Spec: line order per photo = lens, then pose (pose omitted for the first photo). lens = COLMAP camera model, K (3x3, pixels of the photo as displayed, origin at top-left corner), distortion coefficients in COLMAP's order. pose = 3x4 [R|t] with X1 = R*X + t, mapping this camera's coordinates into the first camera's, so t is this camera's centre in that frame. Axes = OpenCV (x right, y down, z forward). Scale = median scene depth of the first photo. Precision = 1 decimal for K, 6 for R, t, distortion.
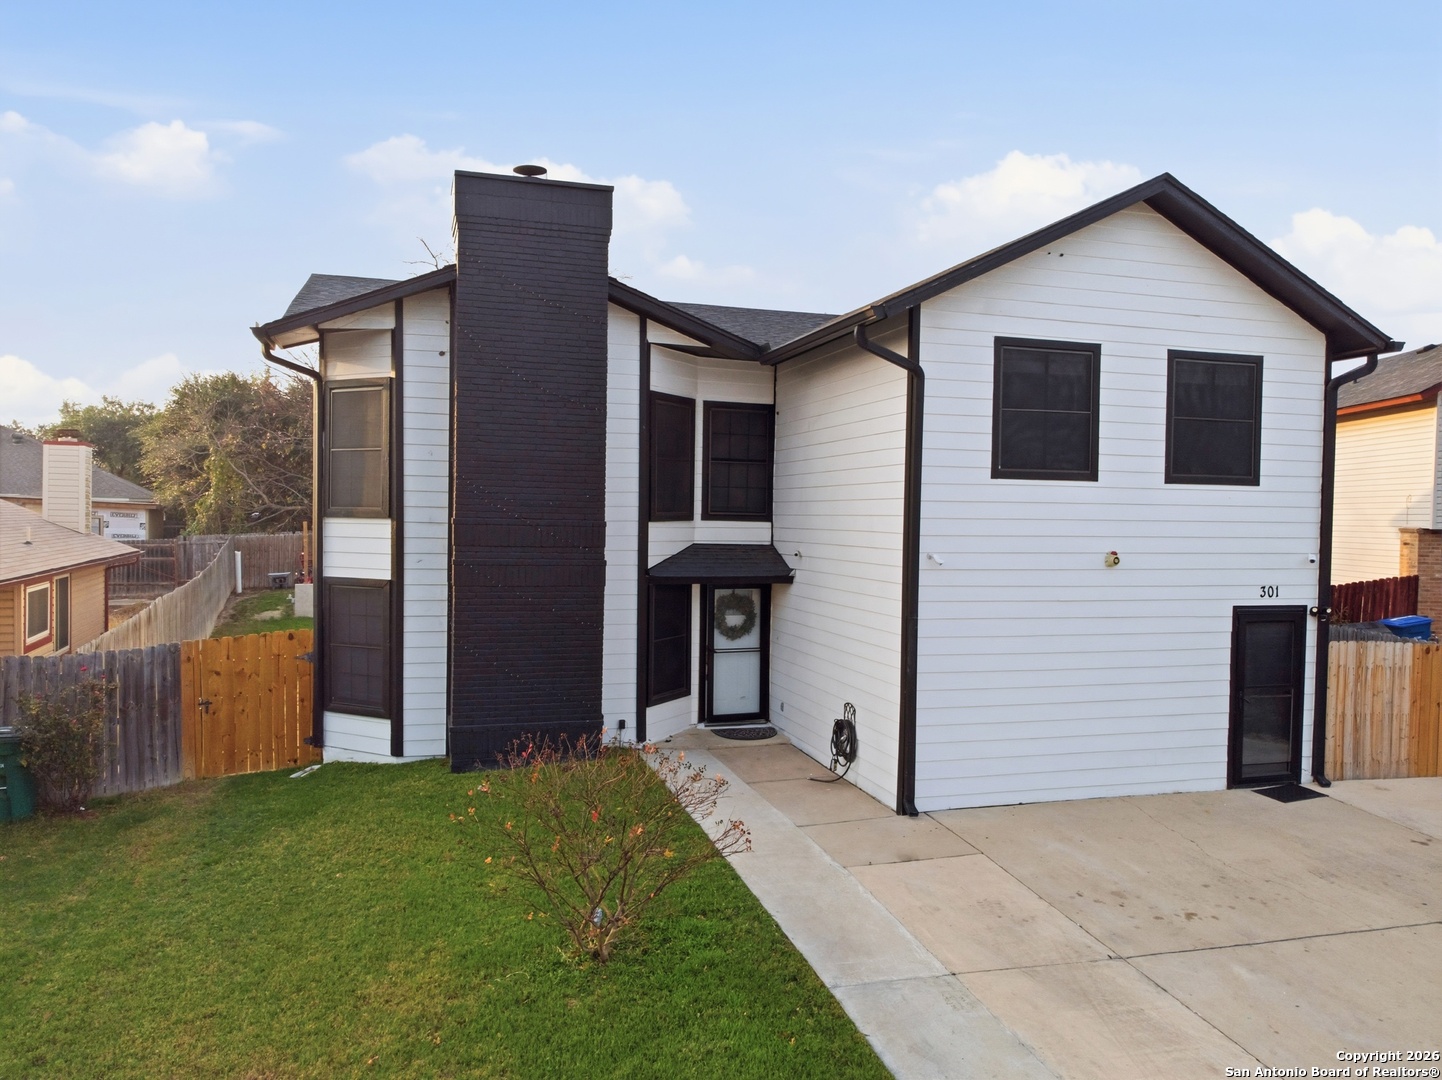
lens RADIAL K [[1068.7, 0, 724.4], [0, 1068.7, 550.4], [0, 0, 1]] dist [-0.017597, 0.032810]
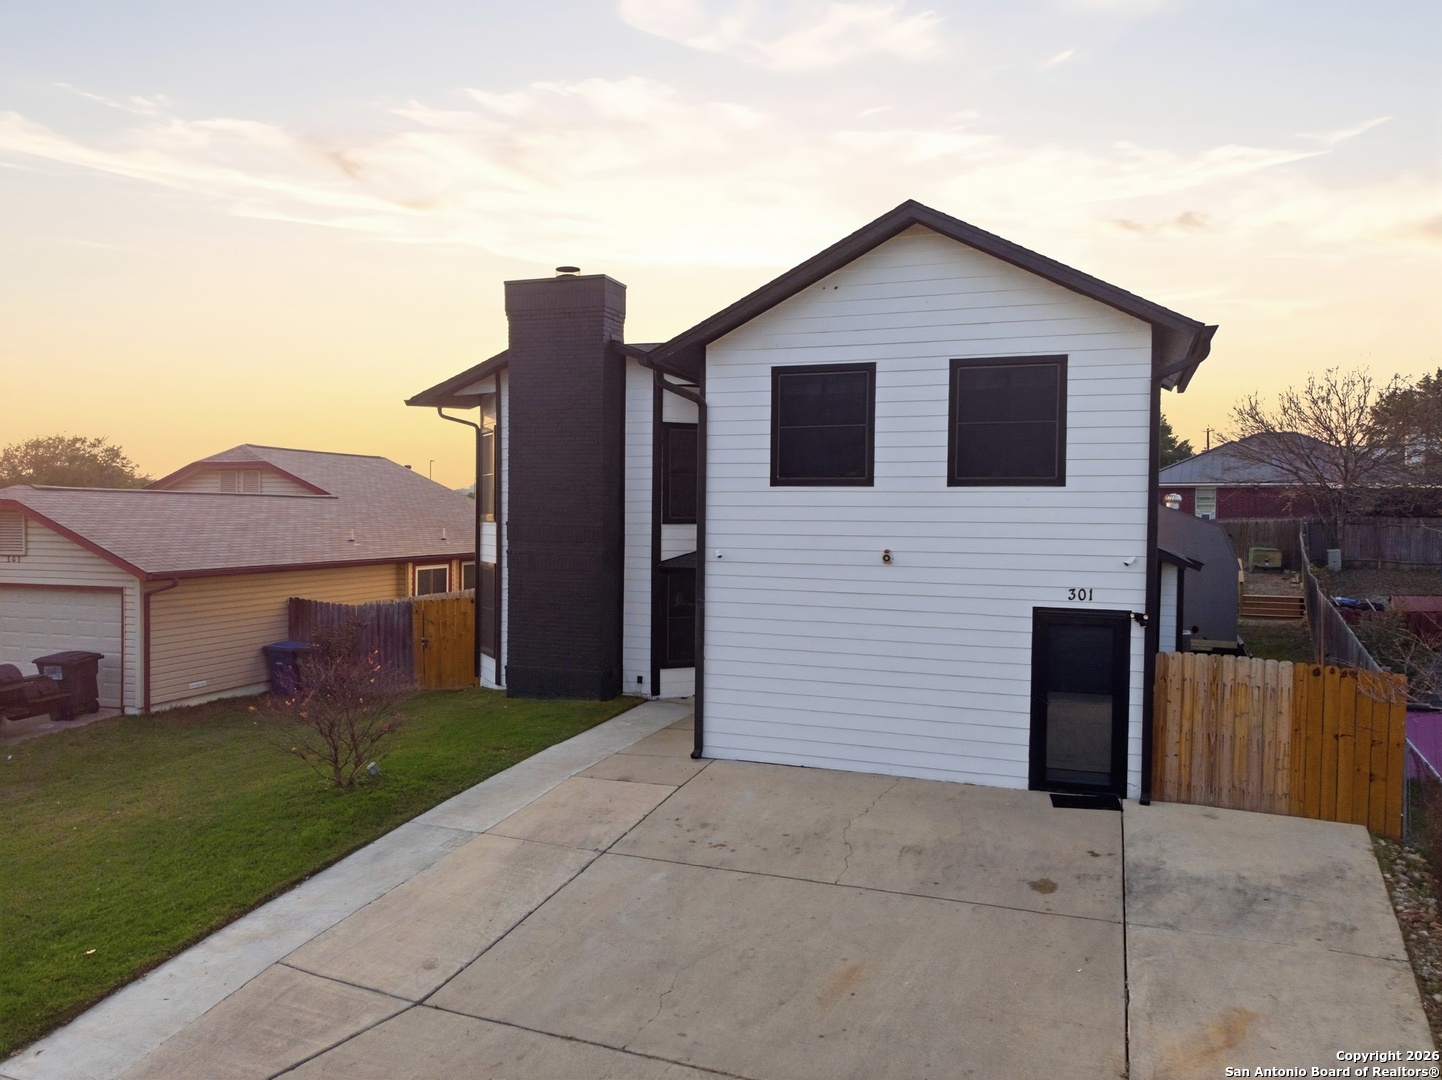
lens RADIAL K [[1068.7, 0, 721.6], [0, 1068.7, 547.1], [0, 0, 1]] dist [-0.017597, 0.032810]
pose [[0.798695, 0.012676, -0.601602, 0.832890], [-0.019633, 0.999795, -0.005000, 0.006606], [0.601415, 0.015805, 0.798780, 0.019713]]
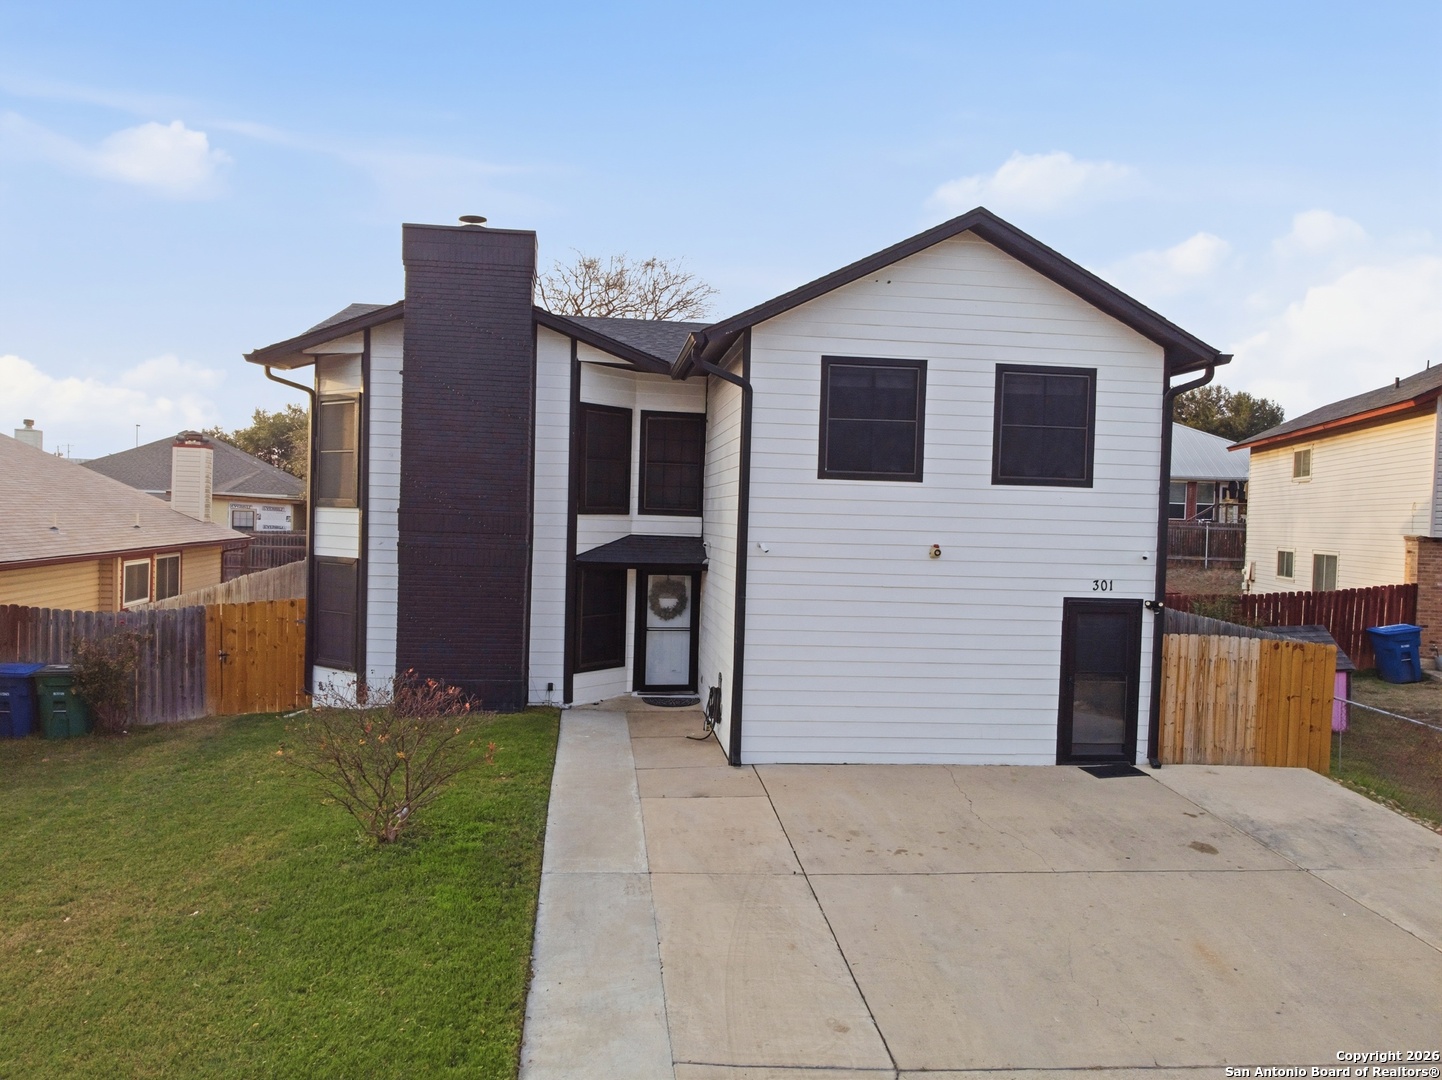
lens RADIAL K [[1068.7, 0, 723.9], [0, 1068.7, 549.6], [0, 0, 1]] dist [-0.017597, 0.032810]
pose [[0.985431, 0.019480, -0.168954, 0.312885], [-0.020327, 0.999788, -0.003287, 0.013524], [0.168854, 0.006674, 0.985619, -0.135864]]
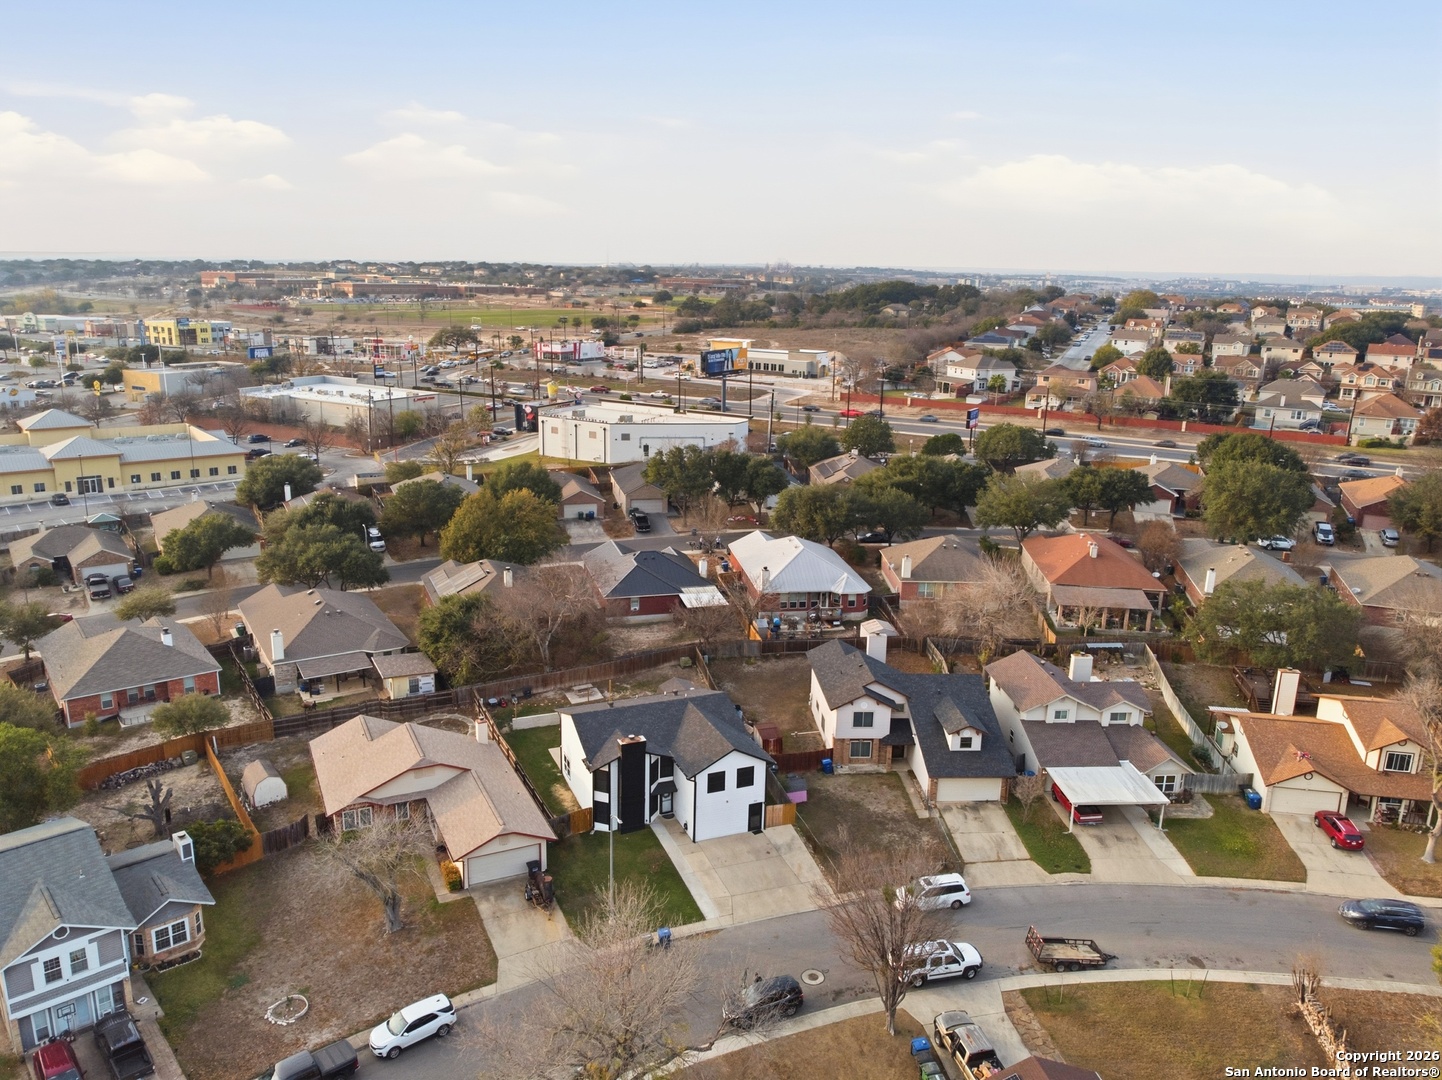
lens RADIAL K [[1068.7, 0, 733.8], [0, 1068.7, 502.5], [0, 0, 1]] dist [-0.017597, 0.032810]
pose [[0.994219, -0.011361, 0.106771, -0.240764], [-0.007940, 0.983886, 0.178623, -2.708338], [-0.107079, -0.178438, 0.978107, -4.612208]]
